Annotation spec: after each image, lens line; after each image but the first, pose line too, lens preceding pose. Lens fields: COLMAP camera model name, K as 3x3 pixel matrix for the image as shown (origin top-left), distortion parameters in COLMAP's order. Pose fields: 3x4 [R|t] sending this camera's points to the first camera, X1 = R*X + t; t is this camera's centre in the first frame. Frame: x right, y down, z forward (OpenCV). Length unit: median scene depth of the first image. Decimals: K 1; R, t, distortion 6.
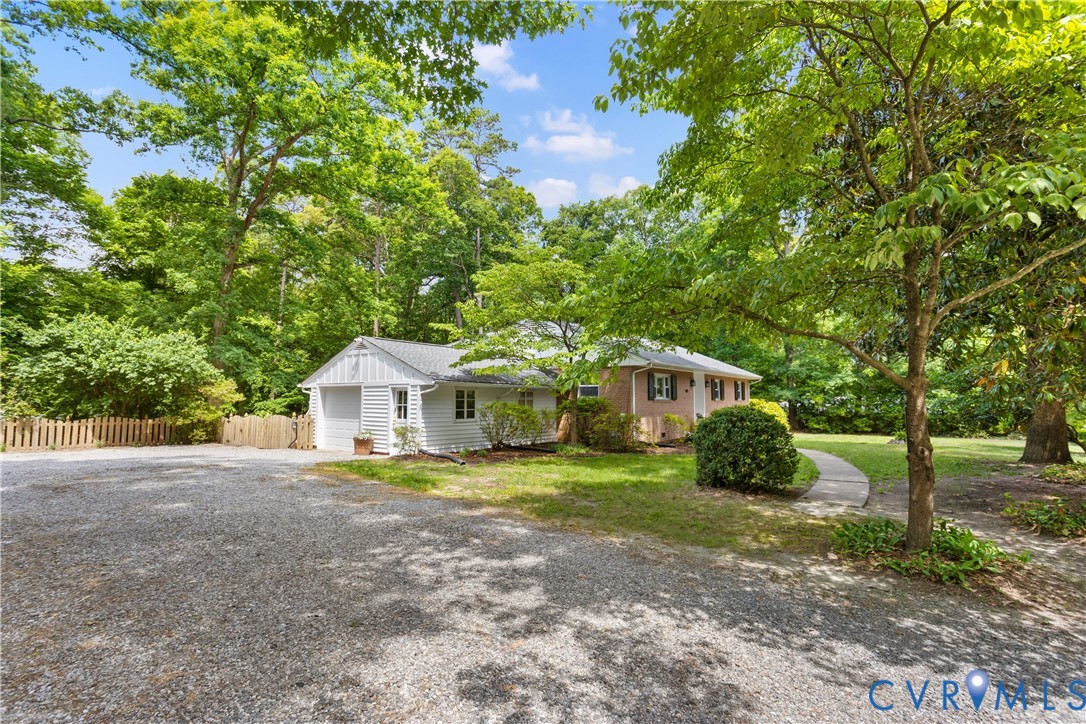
lens RADIAL K [[524.4, 0, 543.0], [0, 524.4, 362.0], [0, 0, 1]] dist [0.002330, 0.000170]
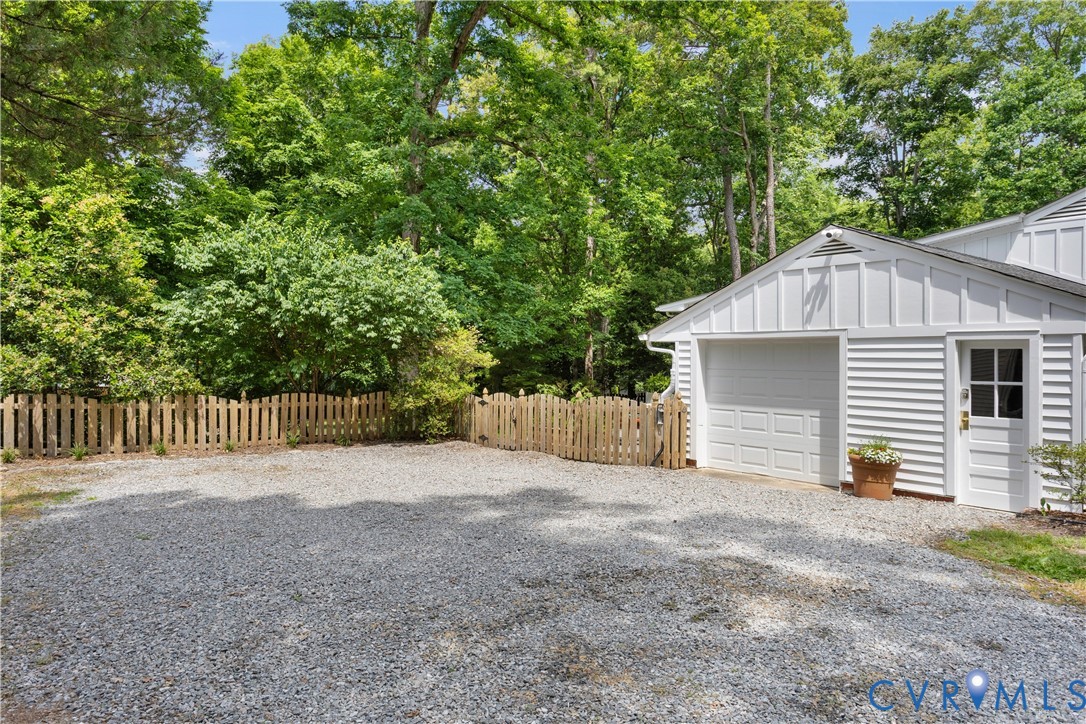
lens RADIAL K [[717.3, 0, 543.0], [0, 717.3, 362.0], [0, 0, 1]] dist [-0.001078, 0.000710]
pose [[0.969617, 0.003397, -0.244604, -0.387857], [0.016187, 0.996821, 0.078009, 0.013435], [0.244091, -0.079598, 0.966480, 0.315295]]
